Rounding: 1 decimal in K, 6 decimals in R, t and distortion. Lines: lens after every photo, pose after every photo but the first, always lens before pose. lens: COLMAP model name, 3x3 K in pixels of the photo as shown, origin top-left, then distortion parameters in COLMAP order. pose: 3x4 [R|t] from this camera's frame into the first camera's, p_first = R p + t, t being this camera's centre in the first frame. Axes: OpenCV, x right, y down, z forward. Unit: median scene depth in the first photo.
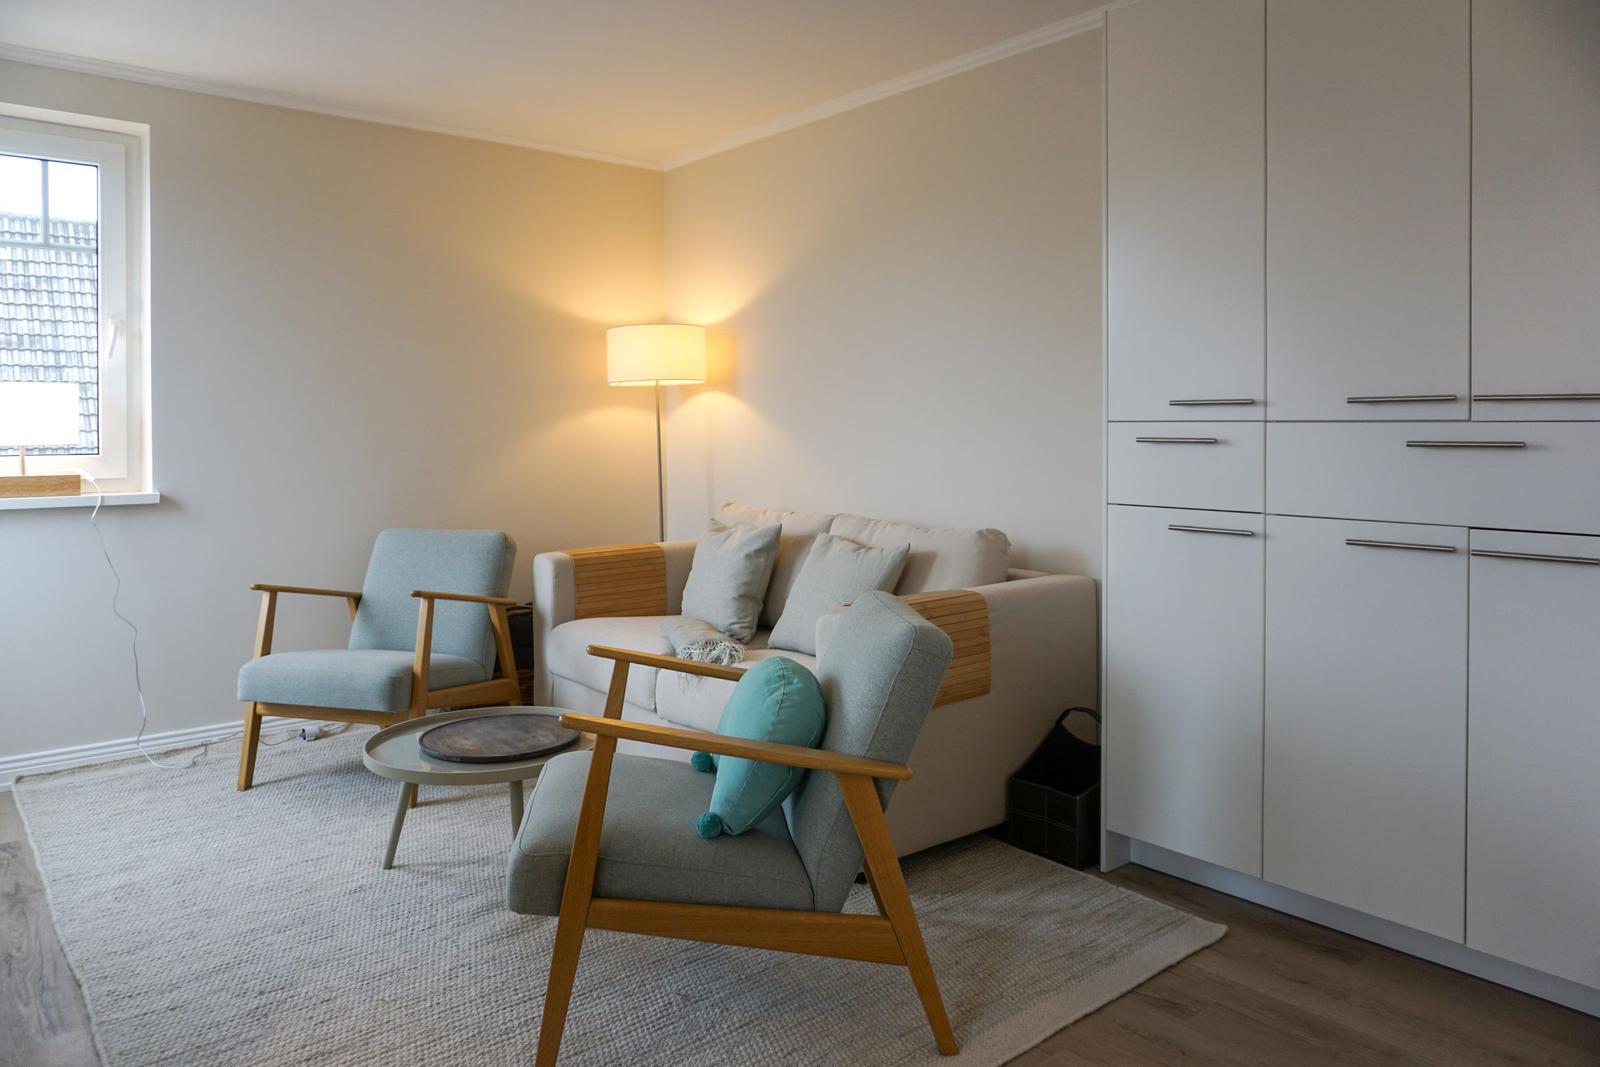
lens RADIAL K [[1090.8, 0, 815.4], [0, 1090.8, 439.4], [0, 0, 1]] dist [-0.035133, 0.001987]
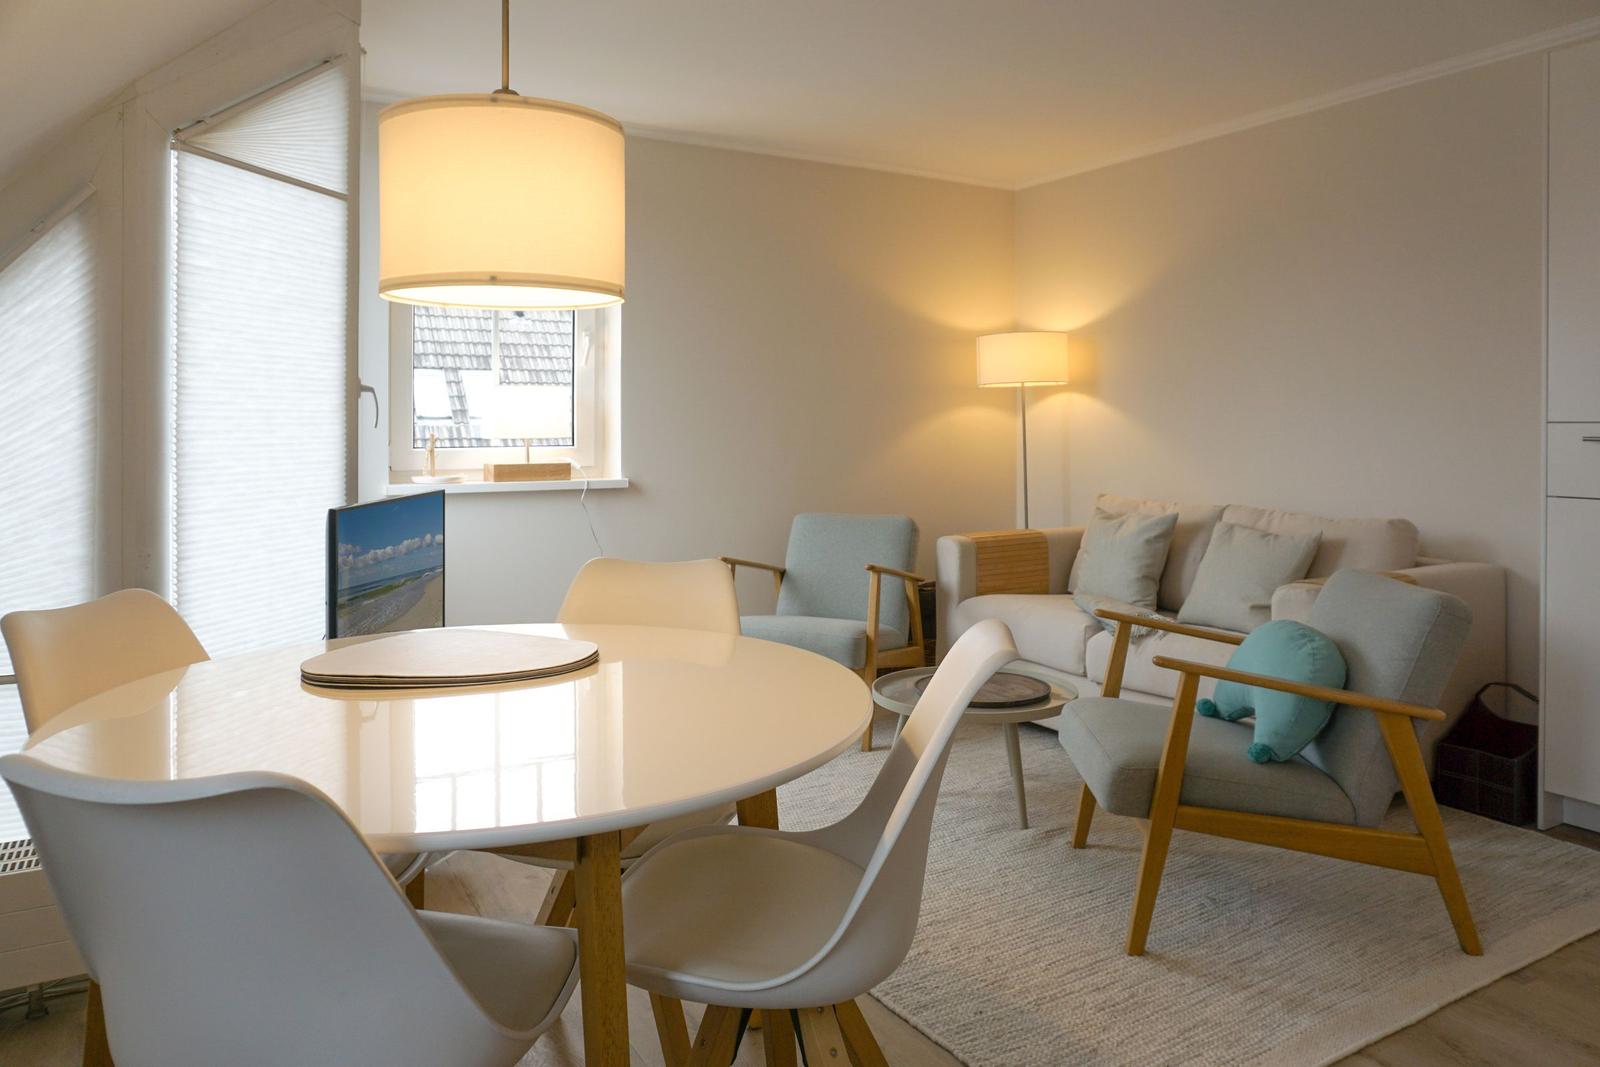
lens RADIAL K [[1104.8, 0, 816.1], [0, 1104.8, 426.4], [0, 0, 1]] dist [-0.039172, 0.026203]
pose [[0.987346, 0.004209, -0.158523, -0.222238], [-0.005453, 0.999958, -0.007410, -0.000224], [0.158485, 0.008181, 0.987327, -0.168960]]
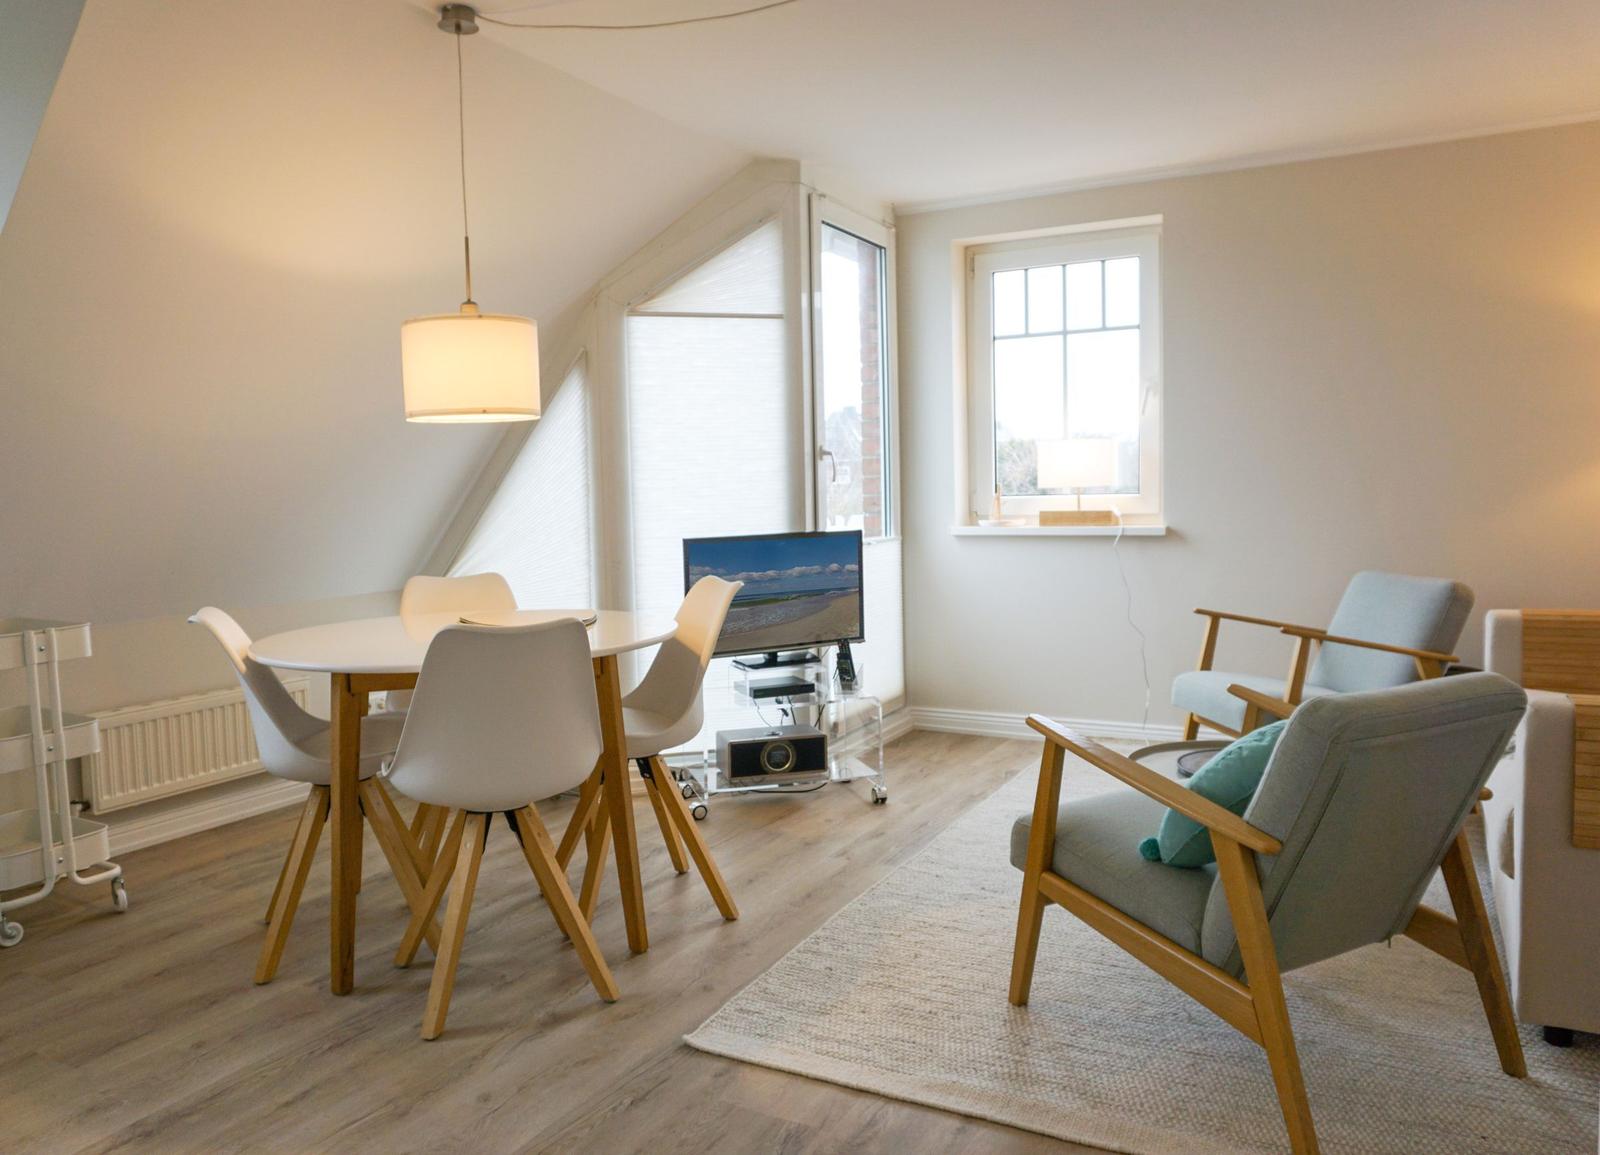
lens RADIAL K [[1165.0, 0, 800.0], [0, 1165.0, 577.5], [0, 0, 1]] dist [-0.048717, -0.001111]
pose [[0.371350, 0.072502, -0.925658, 0.454999], [0.010705, 0.996546, 0.082349, -0.004717], [0.928431, -0.040489, 0.369291, 0.149432]]
